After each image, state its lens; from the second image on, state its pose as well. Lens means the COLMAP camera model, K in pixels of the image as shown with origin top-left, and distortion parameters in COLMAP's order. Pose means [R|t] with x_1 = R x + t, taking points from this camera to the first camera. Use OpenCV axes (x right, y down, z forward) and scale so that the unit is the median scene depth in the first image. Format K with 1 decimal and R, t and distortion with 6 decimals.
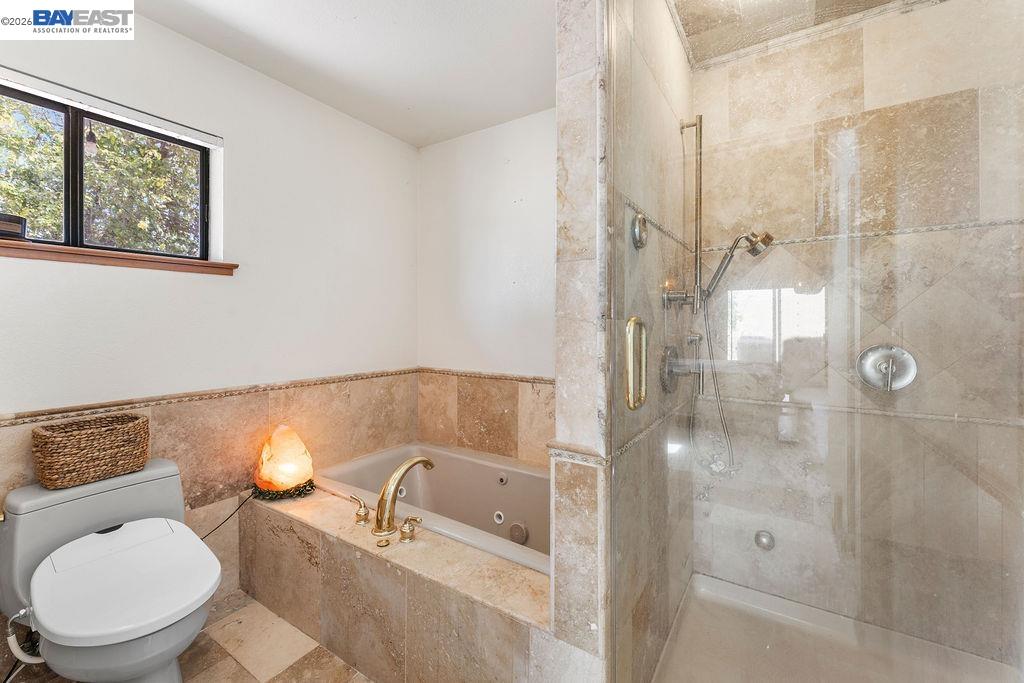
lens RADIAL K [[423.8, 0, 512.0], [0, 423.8, 323.9], [0, 0, 1]] dist [0.002042, 0.000035]
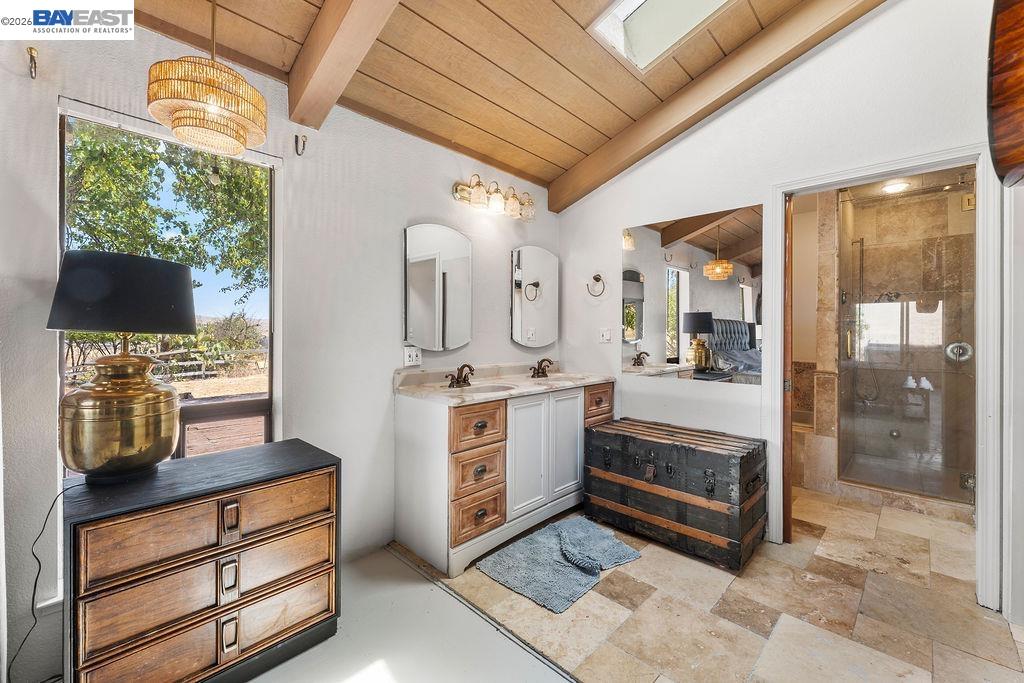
lens RADIAL K [[422.1, 0, 511.8], [0, 422.1, 332.9], [0, 0, 1]] dist [-0.001717, -0.000187]
pose [[0.980991, 0.003549, -0.194022, -0.897202], [-0.003441, 0.999994, 0.000895, 0.009233], [0.194024, -0.000210, 0.980997, -1.470980]]
